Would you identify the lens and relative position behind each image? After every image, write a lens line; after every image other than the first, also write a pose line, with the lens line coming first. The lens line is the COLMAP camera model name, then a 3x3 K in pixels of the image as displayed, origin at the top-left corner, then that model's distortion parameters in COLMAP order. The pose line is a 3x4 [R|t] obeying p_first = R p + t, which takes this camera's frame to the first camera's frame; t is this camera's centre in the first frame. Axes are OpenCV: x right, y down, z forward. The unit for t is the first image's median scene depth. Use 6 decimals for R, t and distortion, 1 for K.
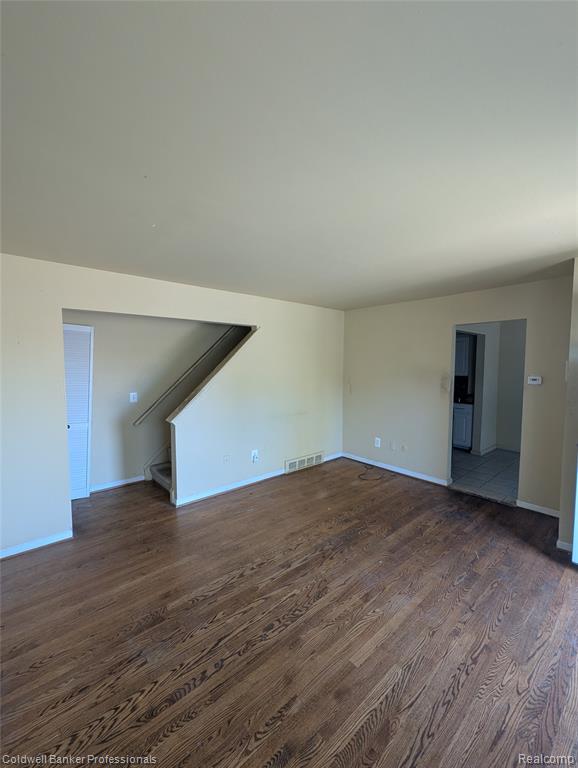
lens RADIAL K [[317.2, 0, 289.0], [0, 317.2, 384.0], [0, 0, 1]] dist [-0.000927, -0.000004]
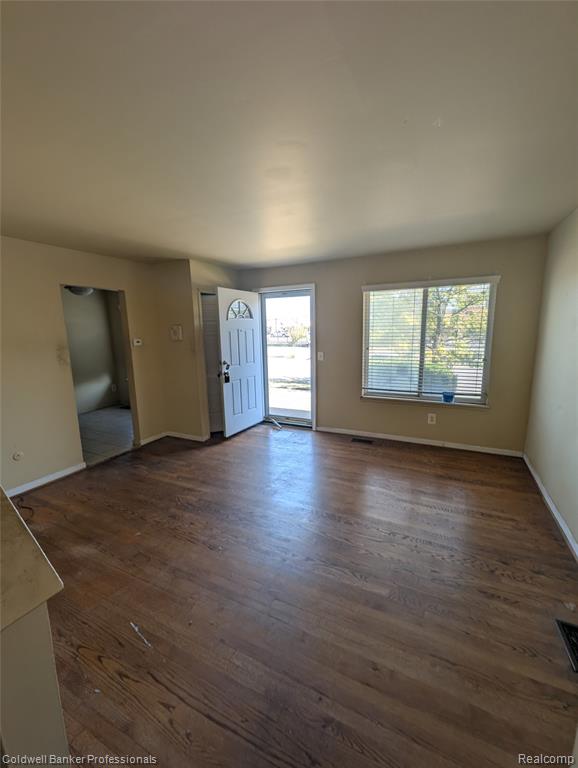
lens RADIAL K [[317.2, 0, 289.0], [0, 317.2, 384.0], [0, 0, 1]] dist [-0.000927, -0.000004]
pose [[-0.383796, -0.154688, 0.910369, -0.621361], [0.080713, 0.976476, 0.199948, -0.052955], [-0.919884, 0.150218, -0.362283, 0.924240]]
